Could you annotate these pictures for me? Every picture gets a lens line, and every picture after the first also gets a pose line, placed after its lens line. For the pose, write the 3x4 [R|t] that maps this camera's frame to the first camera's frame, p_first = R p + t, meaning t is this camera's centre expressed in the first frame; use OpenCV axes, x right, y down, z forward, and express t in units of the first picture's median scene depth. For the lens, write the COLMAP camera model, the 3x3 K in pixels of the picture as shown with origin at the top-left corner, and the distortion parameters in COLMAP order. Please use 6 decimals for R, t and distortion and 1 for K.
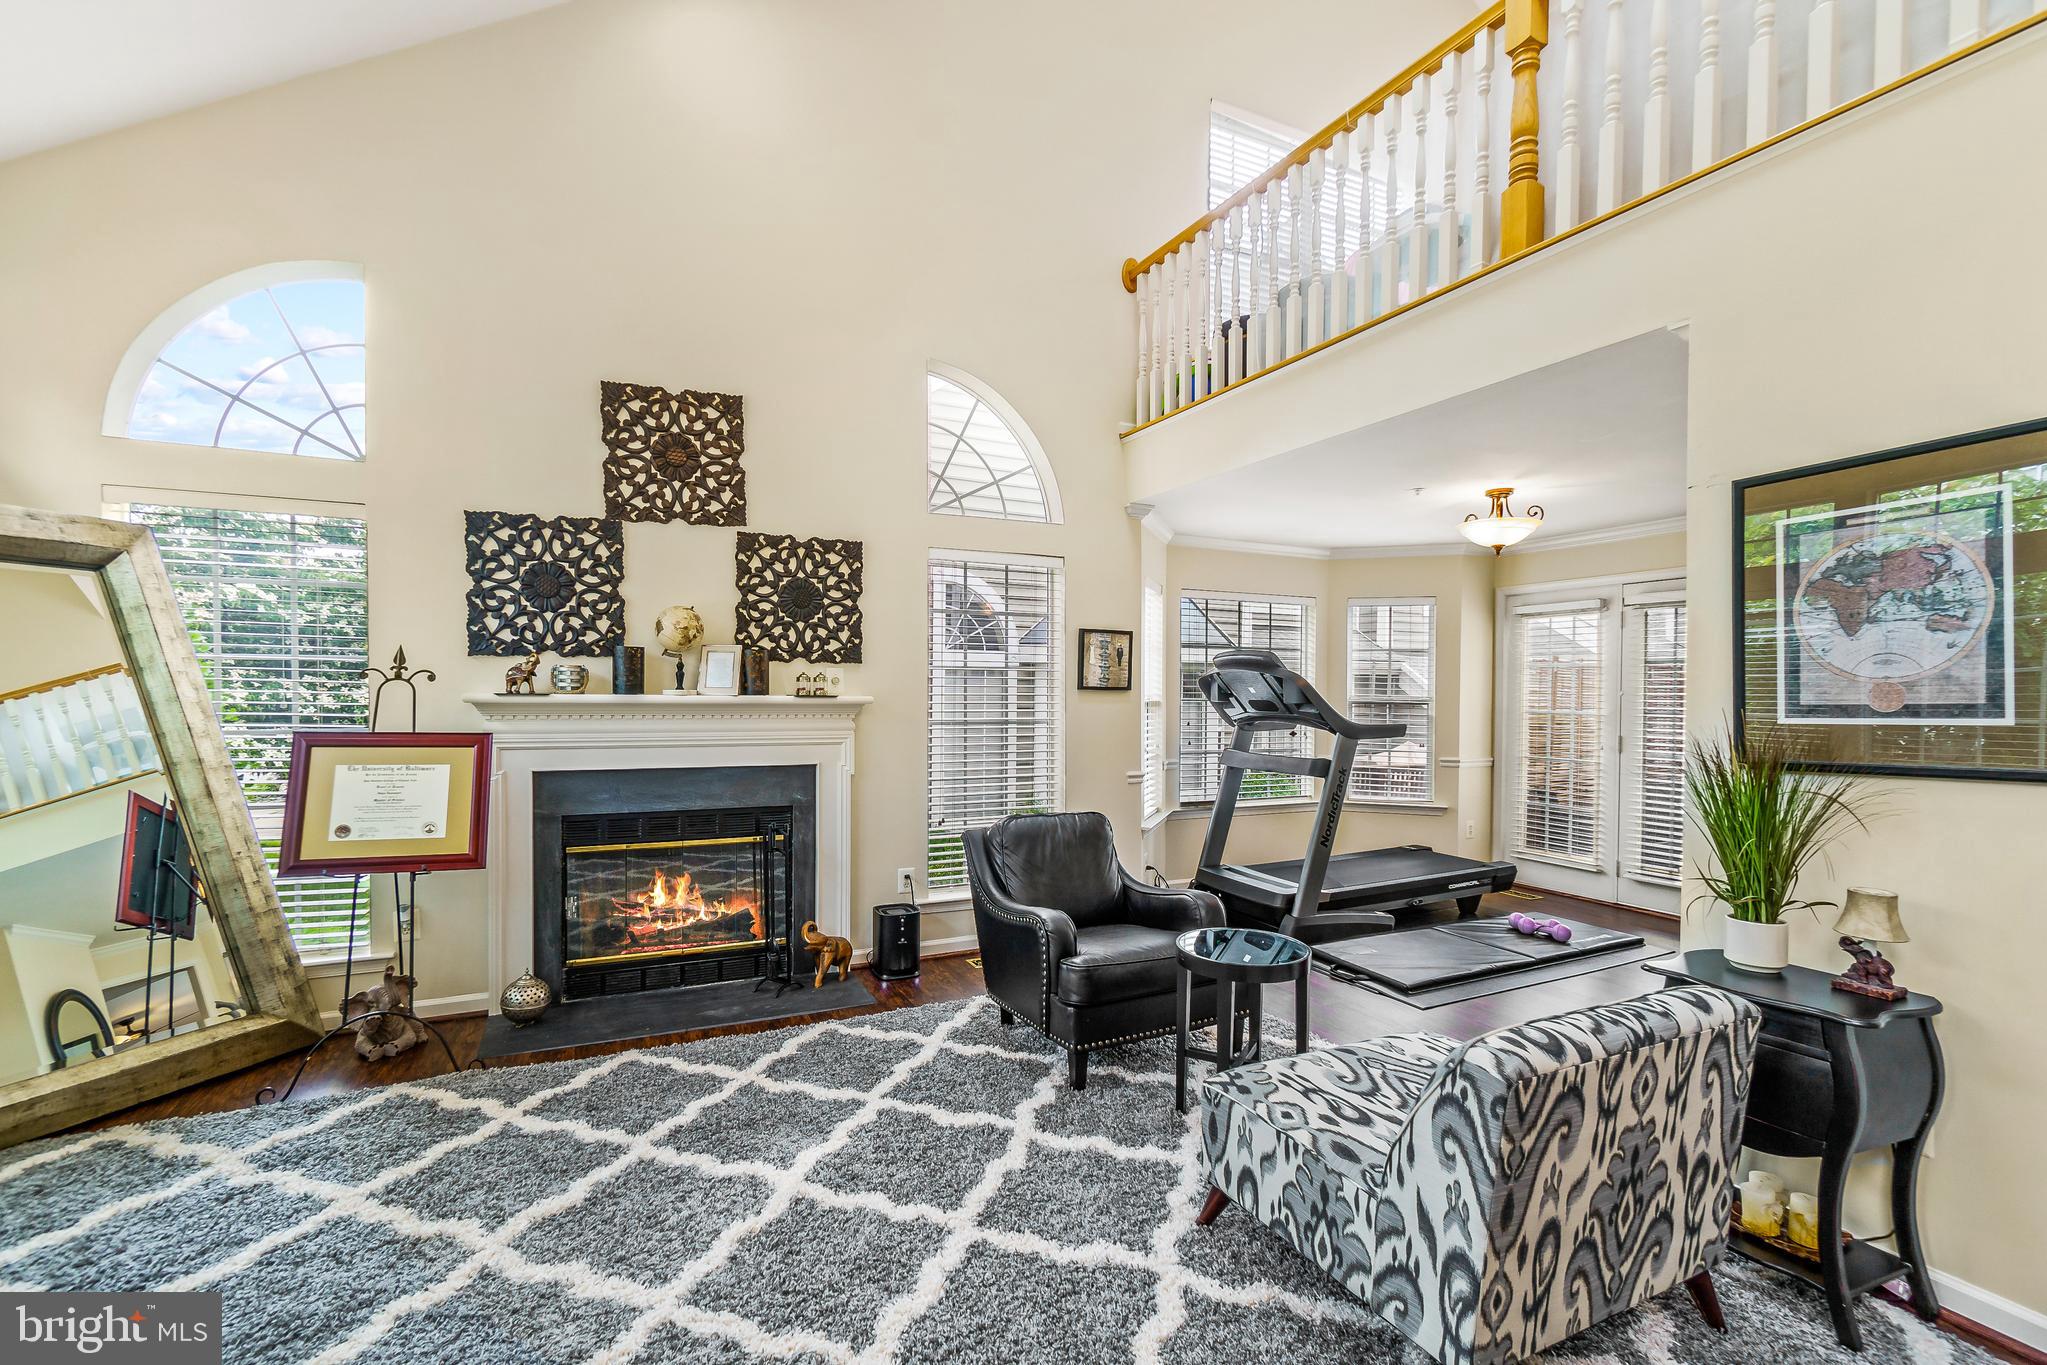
lens RADIAL K [[891.6, 0, 1007.7], [0, 891.6, 713.1], [0, 0, 1]] dist [-0.003887, -0.000456]
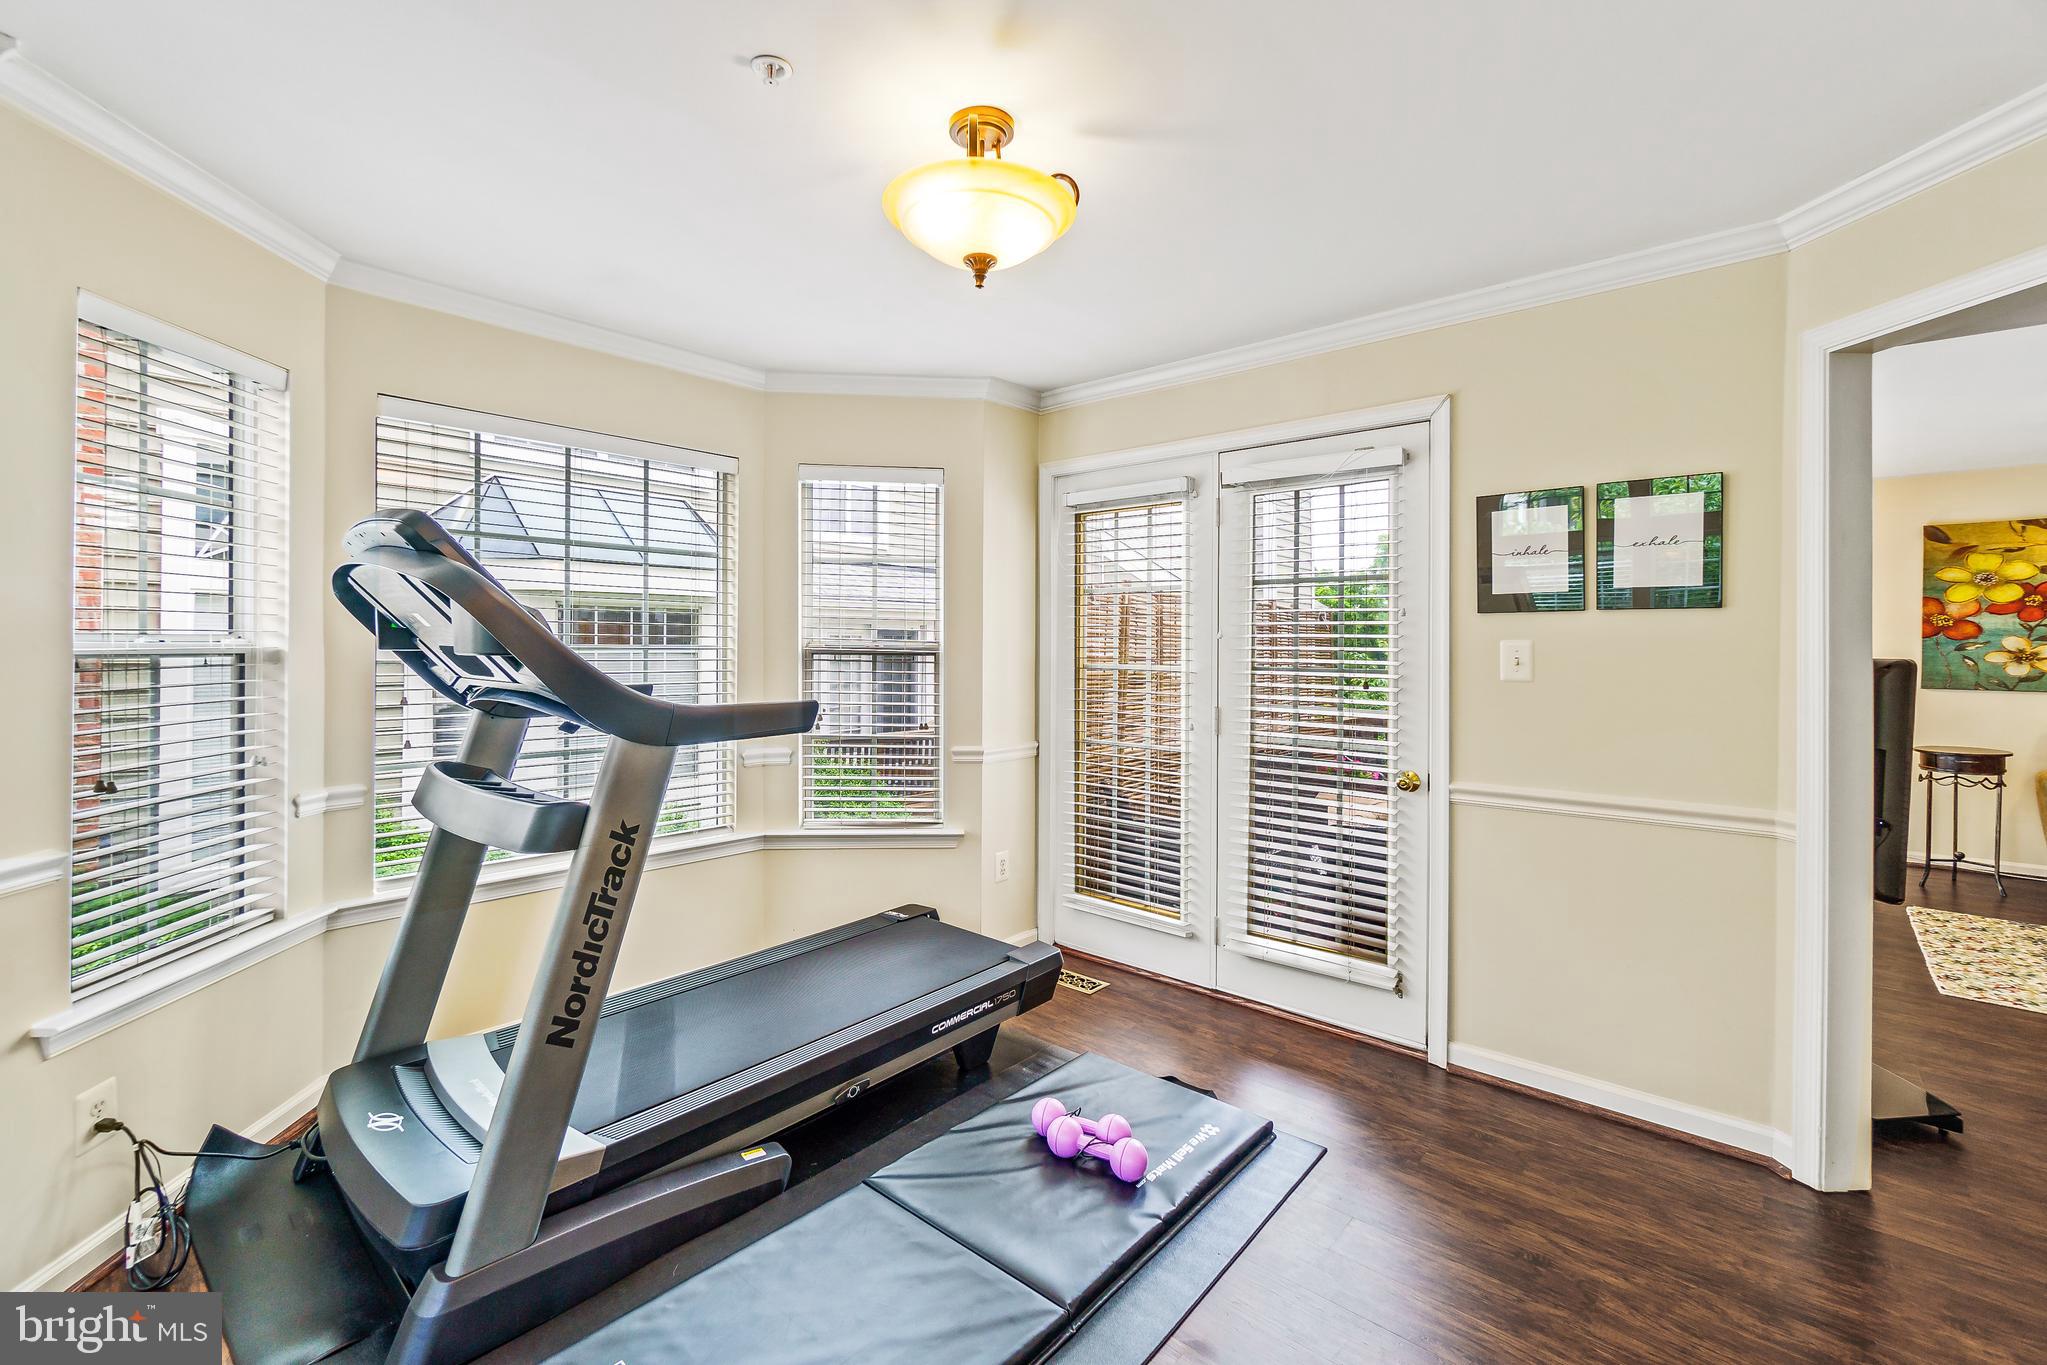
lens RADIAL K [[887.1, 0, 1014.6], [0, 887.1, 647.5], [0, 0, 1]] dist [0.000267, 0.000197]
pose [[0.918460, -0.000458, 0.395515, 0.462222], [0.007148, 0.999855, -0.015441, -0.007704], [-0.395450, 0.017009, 0.918330, 0.713825]]
